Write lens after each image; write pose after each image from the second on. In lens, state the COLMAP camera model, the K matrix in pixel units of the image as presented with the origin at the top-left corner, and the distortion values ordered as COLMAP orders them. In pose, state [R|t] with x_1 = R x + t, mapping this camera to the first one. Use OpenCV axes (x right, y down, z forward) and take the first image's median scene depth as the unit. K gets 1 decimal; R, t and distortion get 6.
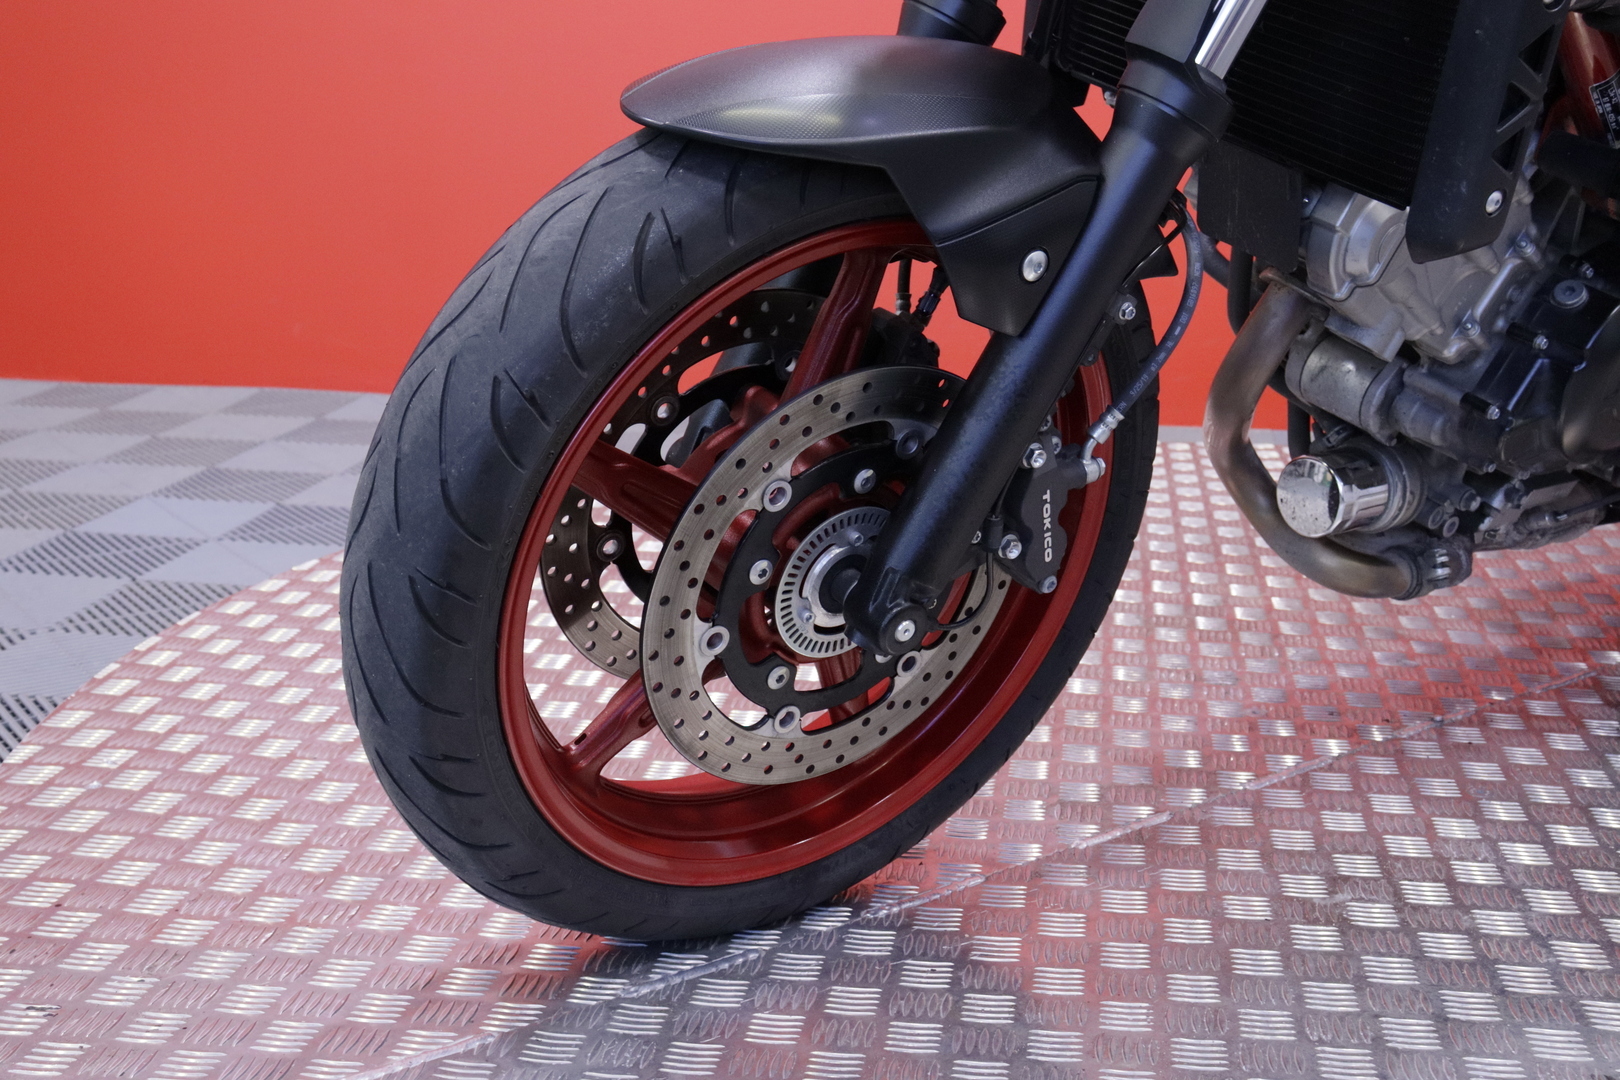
lens RADIAL K [[2022.8, 0, 800.0], [0, 2022.8, 546.4], [0, 0, 1]] dist [0.043749, 0.000000]
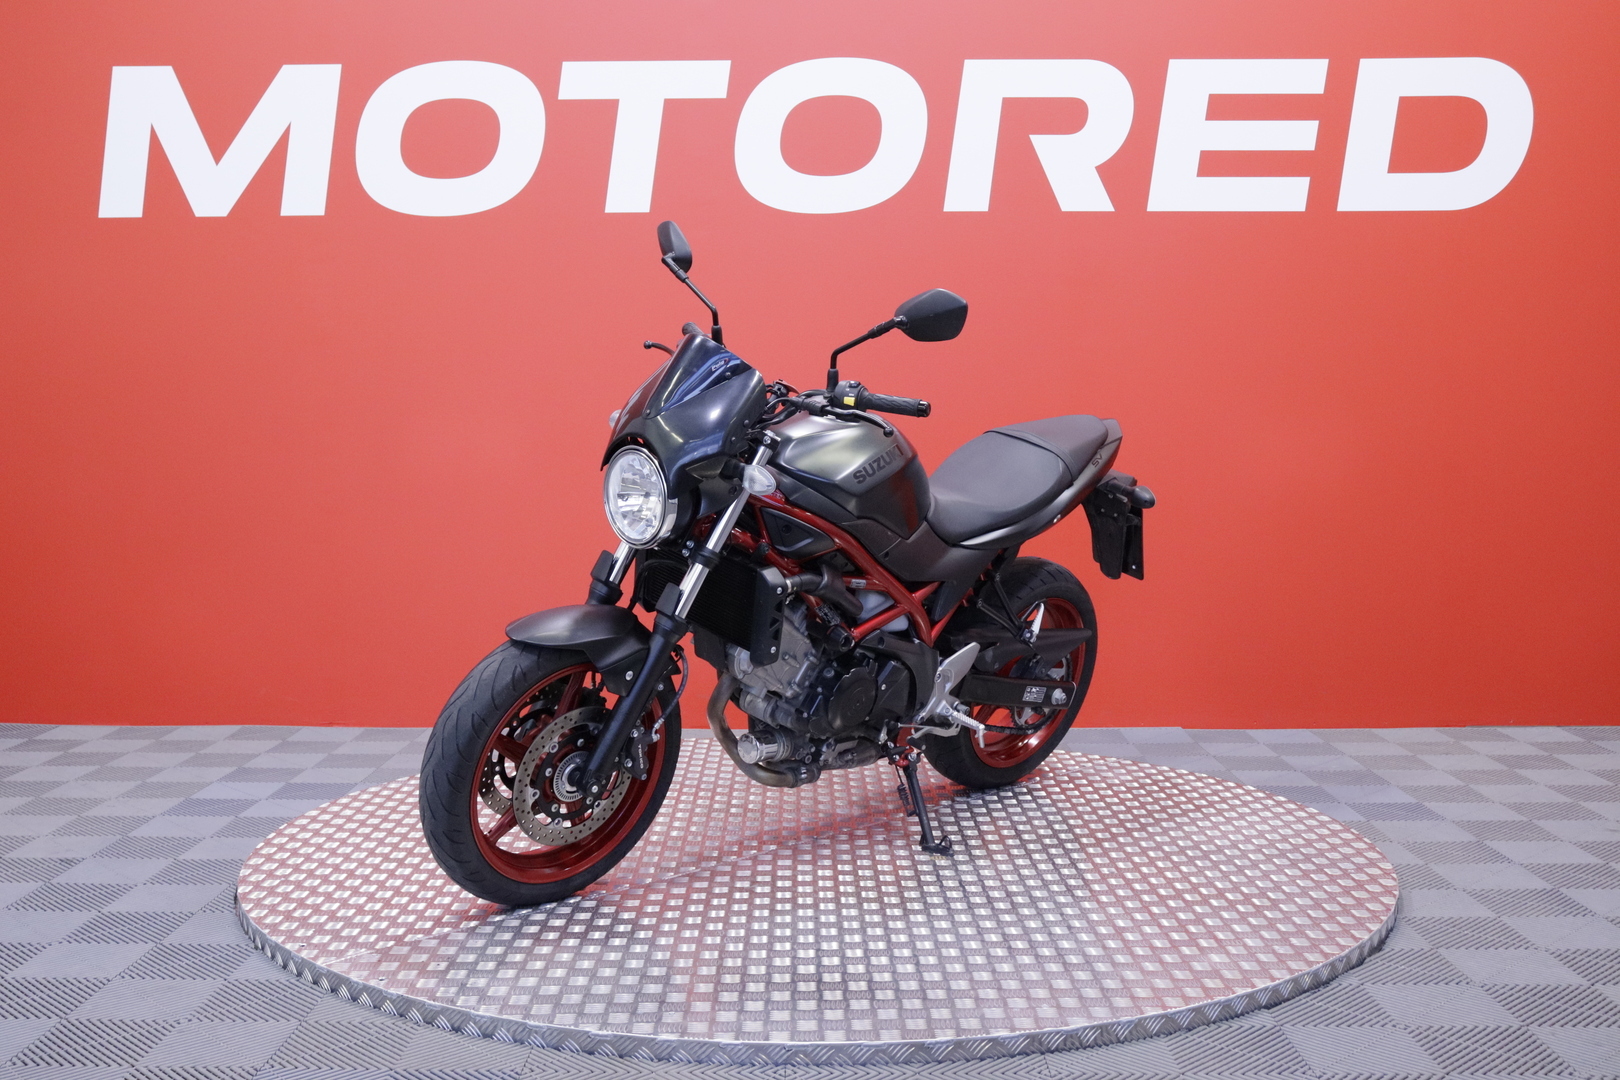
lens RADIAL K [[1762.4, 0, 814.5], [0, 1762.4, 540.2], [0, 0, 1]] dist [-0.112368, 0.000000]
pose [[0.987386, -0.020691, 0.156972, -0.030771], [0.047754, 0.984173, -0.170652, 0.136130], [-0.150956, 0.175996, 0.972748, -1.714060]]
